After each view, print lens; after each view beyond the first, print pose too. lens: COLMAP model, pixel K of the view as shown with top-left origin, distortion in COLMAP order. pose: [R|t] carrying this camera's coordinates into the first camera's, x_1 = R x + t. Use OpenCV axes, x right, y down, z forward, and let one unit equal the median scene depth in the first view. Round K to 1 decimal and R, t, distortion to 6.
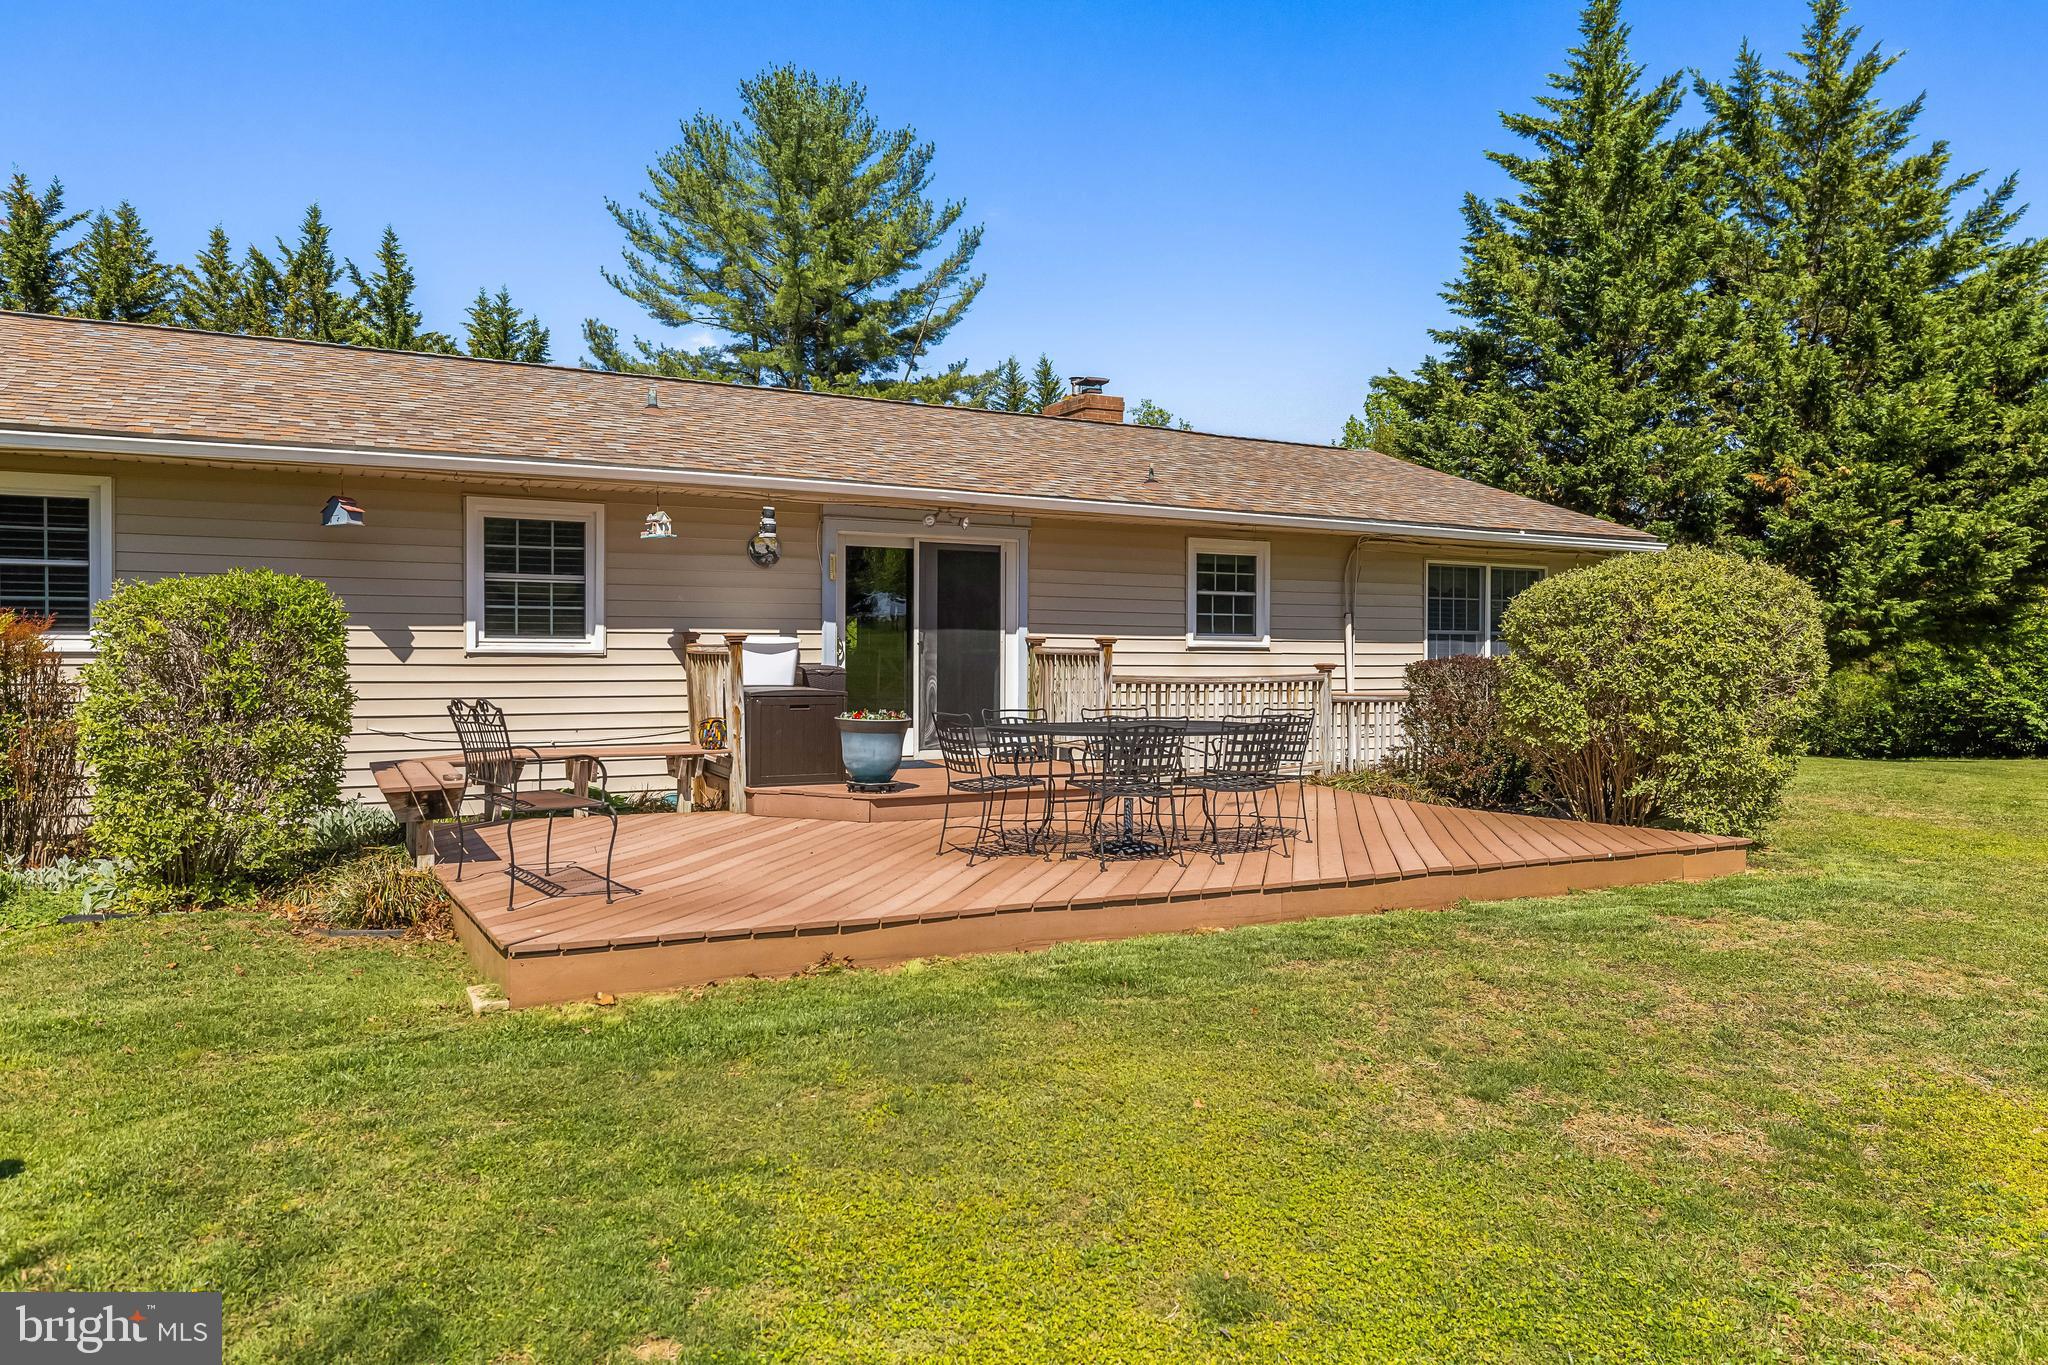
lens RADIAL K [[1357.8, 0, 1043.1], [0, 1357.8, 682.7], [0, 0, 1]] dist [0.002619, -0.013820]
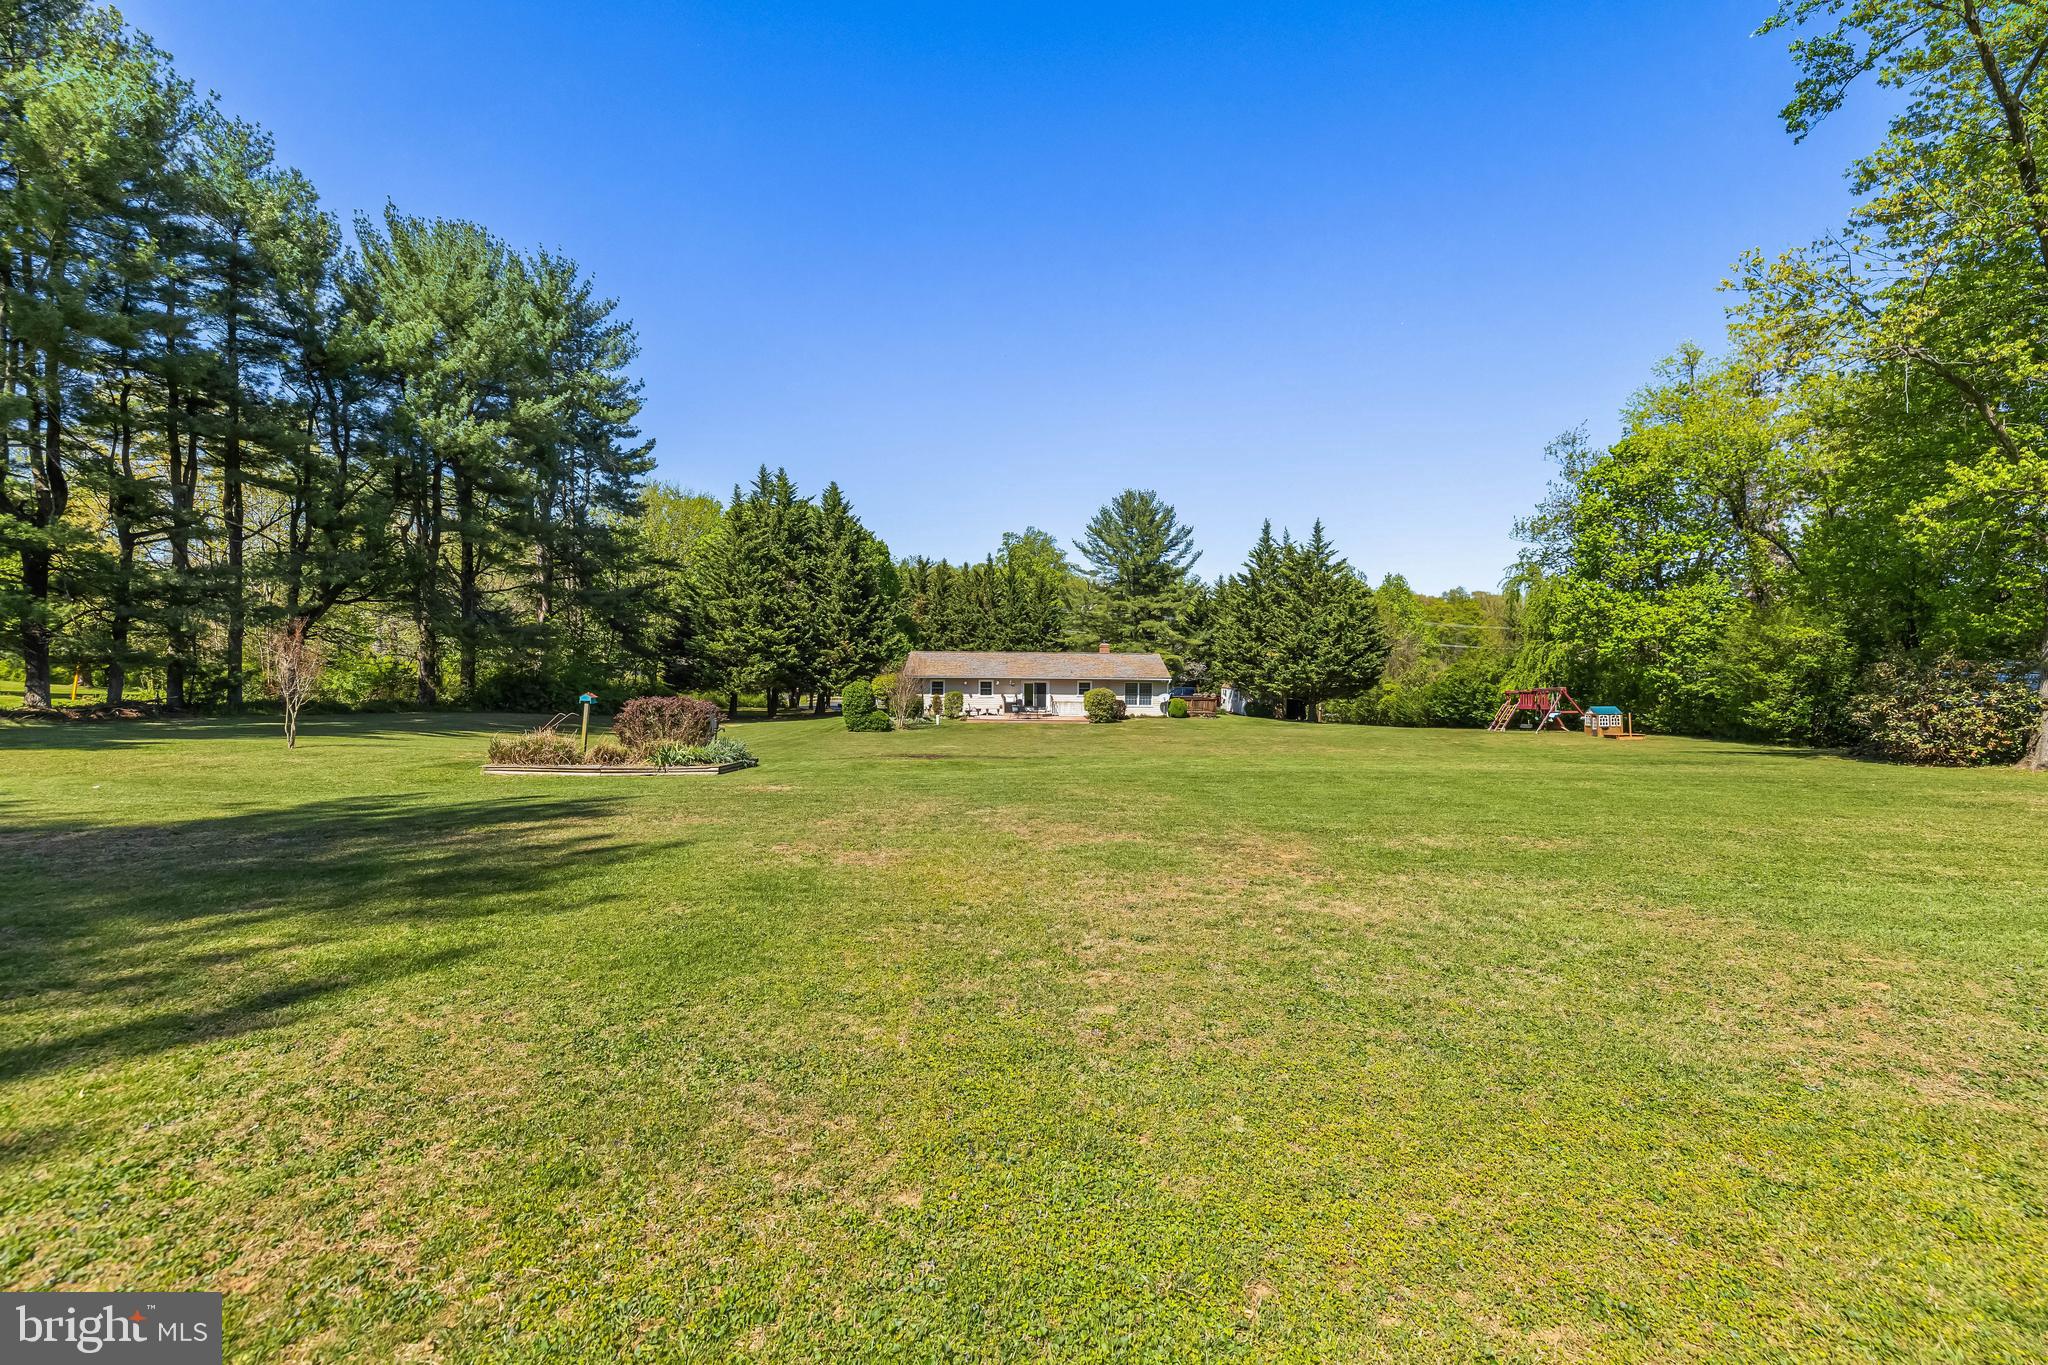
lens RADIAL K [[855.9, 0, 1028.2], [0, 855.9, 684.1], [0, 0, 1]] dist [0.003011, 0.000014]
pose [[0.882704, 0.012010, -0.469777, 1.045683], [-0.012614, 0.999919, 0.001861, -0.051578], [0.469761, 0.004283, 0.882783, -1.591117]]
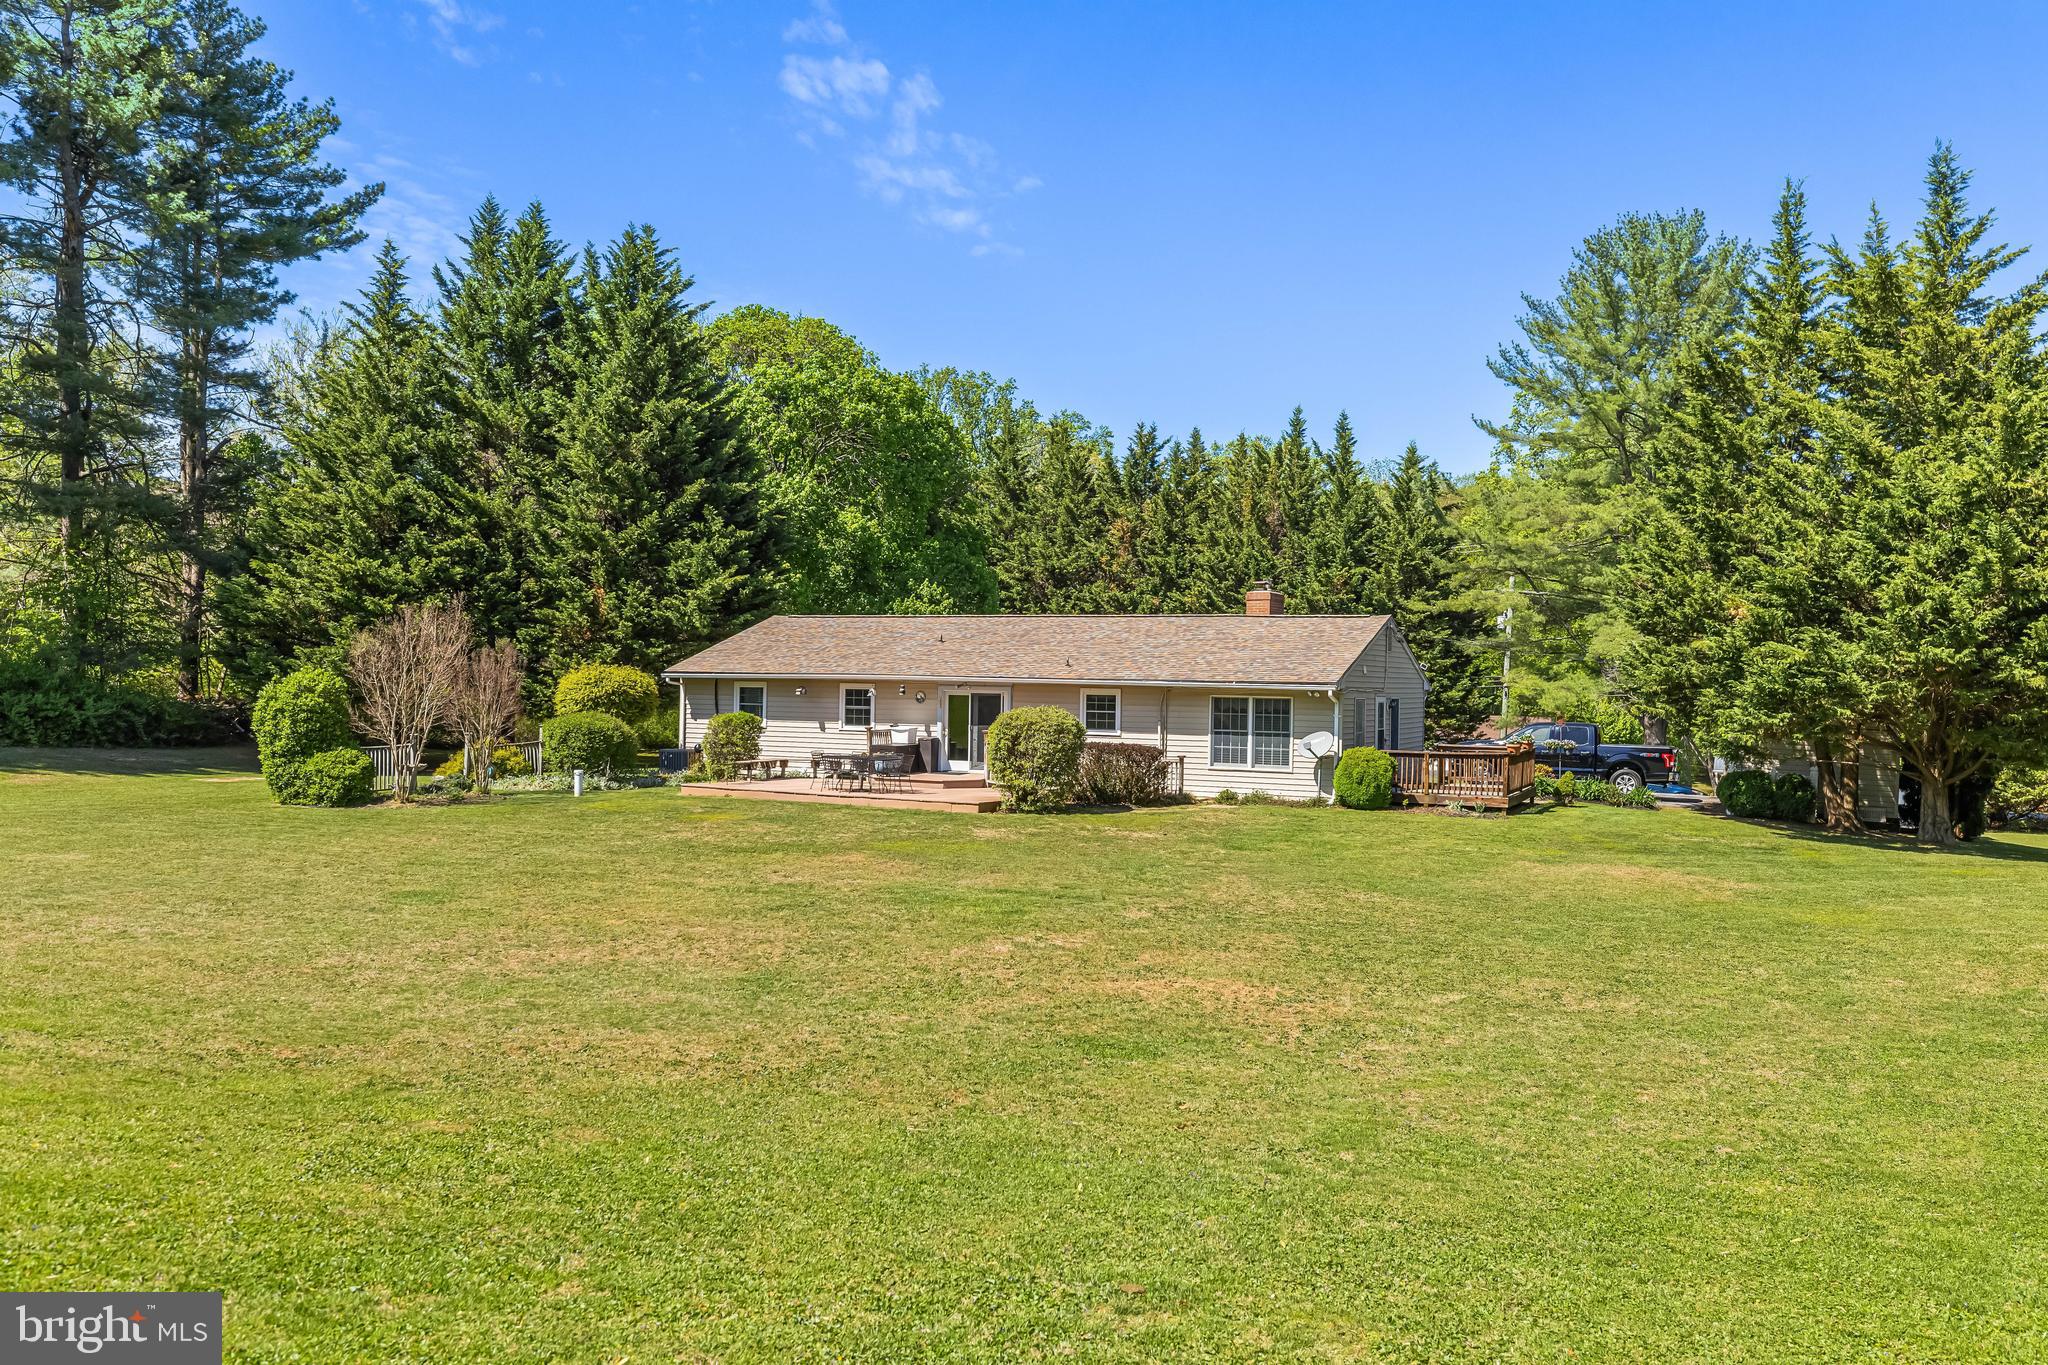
lens RADIAL K [[1587.0, 0, 1032.2], [0, 1587.0, 673.7], [0, 0, 1]] dist [0.002354, -0.004839]
pose [[0.580036, 0.000749, -0.814591, 1.264271], [-0.033041, 0.999198, -0.022608, -0.036831], [0.813921, 0.040028, 0.579595, -0.365172]]
